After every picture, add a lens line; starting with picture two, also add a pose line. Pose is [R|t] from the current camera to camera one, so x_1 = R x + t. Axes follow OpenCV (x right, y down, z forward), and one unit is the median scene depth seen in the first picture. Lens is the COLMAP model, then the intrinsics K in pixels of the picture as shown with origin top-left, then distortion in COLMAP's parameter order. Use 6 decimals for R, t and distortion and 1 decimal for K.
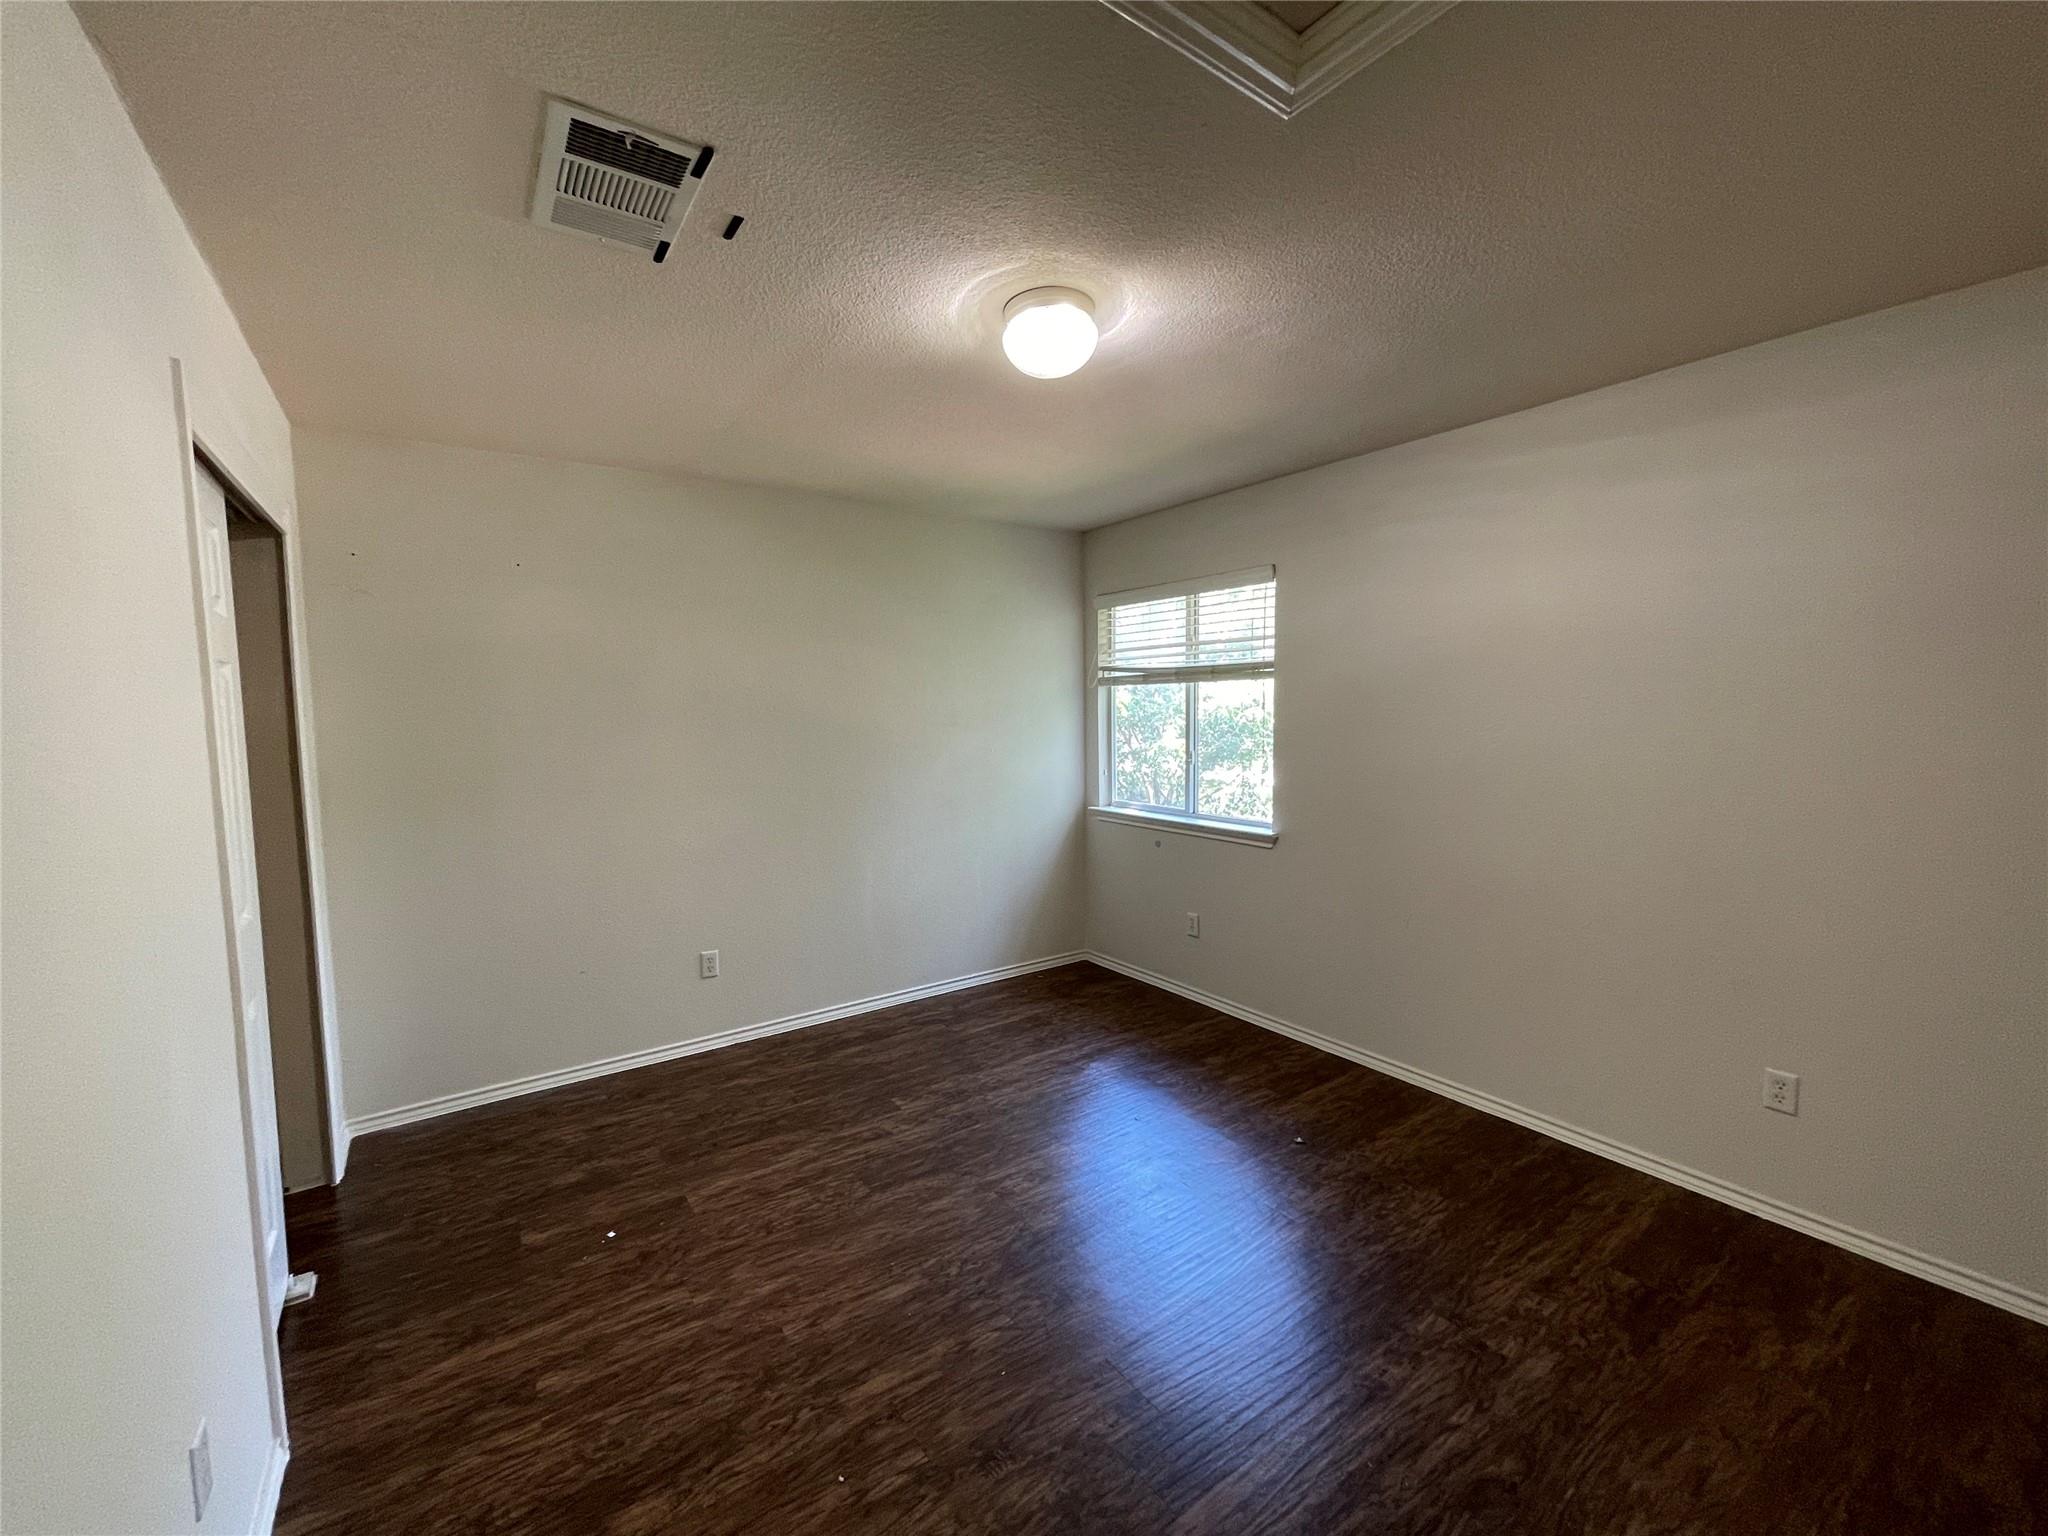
lens RADIAL K [[826.6, 0, 1017.7], [0, 826.6, 765.3], [0, 0, 1]] dist [-0.000350, 0.000247]
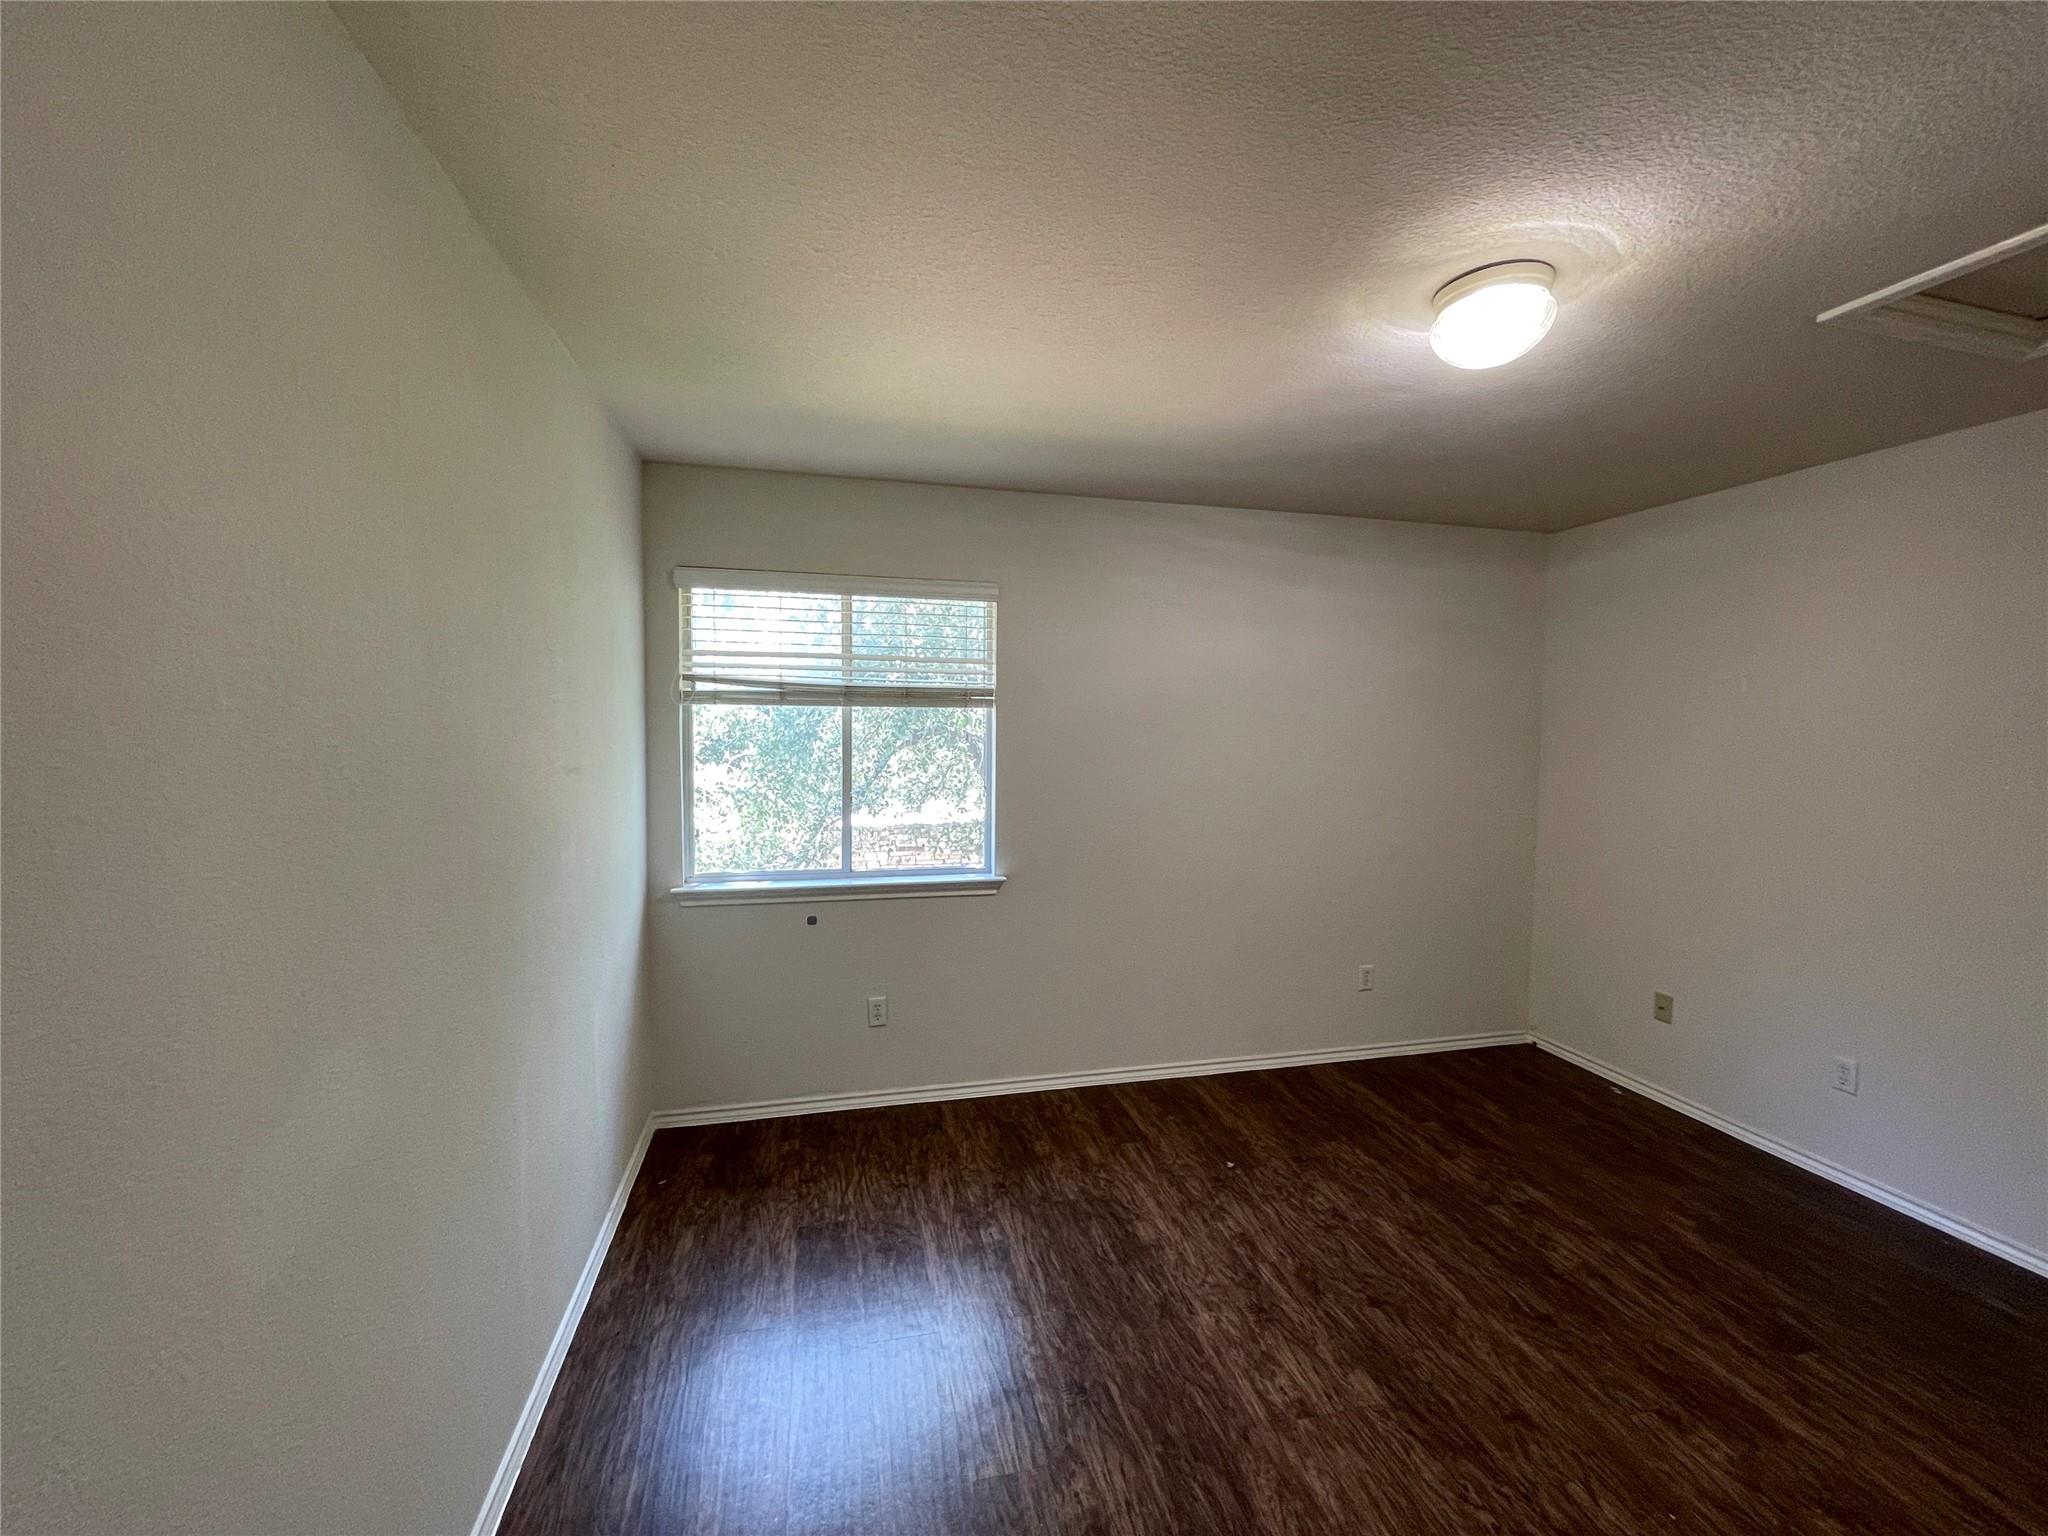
lens RADIAL K [[825.1, 0, 1013.3], [0, 825.1, 770.4], [0, 0, 1]] dist [0.002175, 0.000219]
pose [[0.363588, -0.026134, 0.931193, -0.507786], [0.054881, 0.998471, 0.006594, -0.039028], [-0.929942, 0.048708, 0.364467, 0.624598]]
